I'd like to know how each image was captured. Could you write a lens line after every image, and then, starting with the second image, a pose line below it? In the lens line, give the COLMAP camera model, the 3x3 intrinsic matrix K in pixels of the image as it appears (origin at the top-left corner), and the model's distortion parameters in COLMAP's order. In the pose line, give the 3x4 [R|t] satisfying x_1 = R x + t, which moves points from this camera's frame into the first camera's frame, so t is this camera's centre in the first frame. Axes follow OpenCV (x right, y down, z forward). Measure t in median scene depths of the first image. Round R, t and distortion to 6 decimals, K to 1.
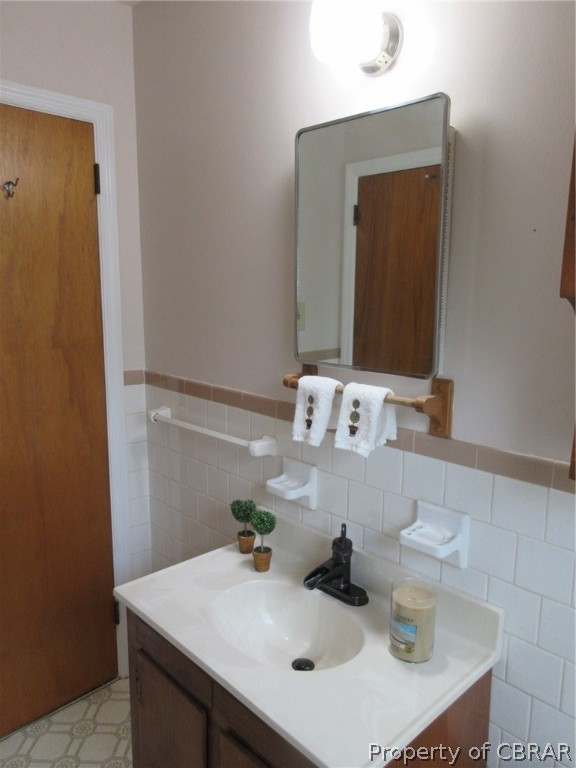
lens RADIAL K [[582.2, 0, 288.0], [0, 582.2, 384.0], [0, 0, 1]] dist [-0.000368, 0.008178]
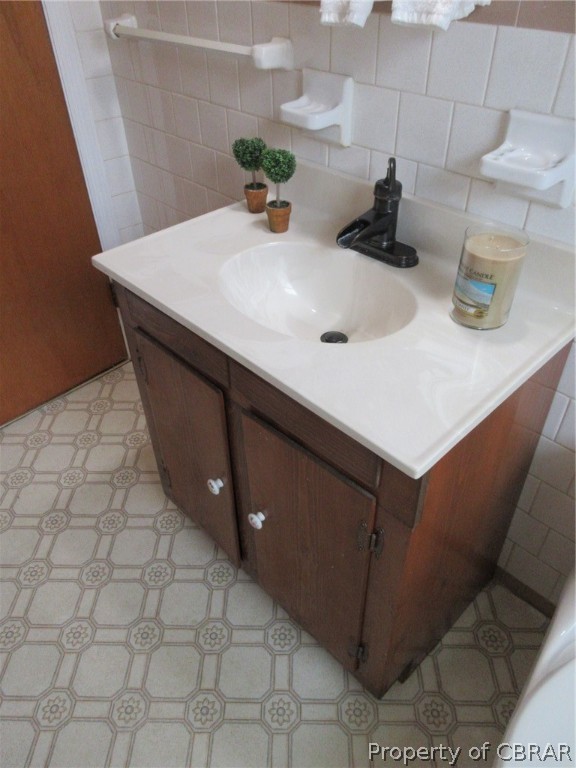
lens RADIAL K [[582.2, 0, 288.0], [0, 582.2, 384.0], [0, 0, 1]] dist [-0.000368, 0.008178]
pose [[0.999524, -0.028019, -0.012877, -0.029510], [0.030730, 0.870449, 0.491298, 0.120431], [-0.002557, -0.491460, 0.870896, 0.228139]]
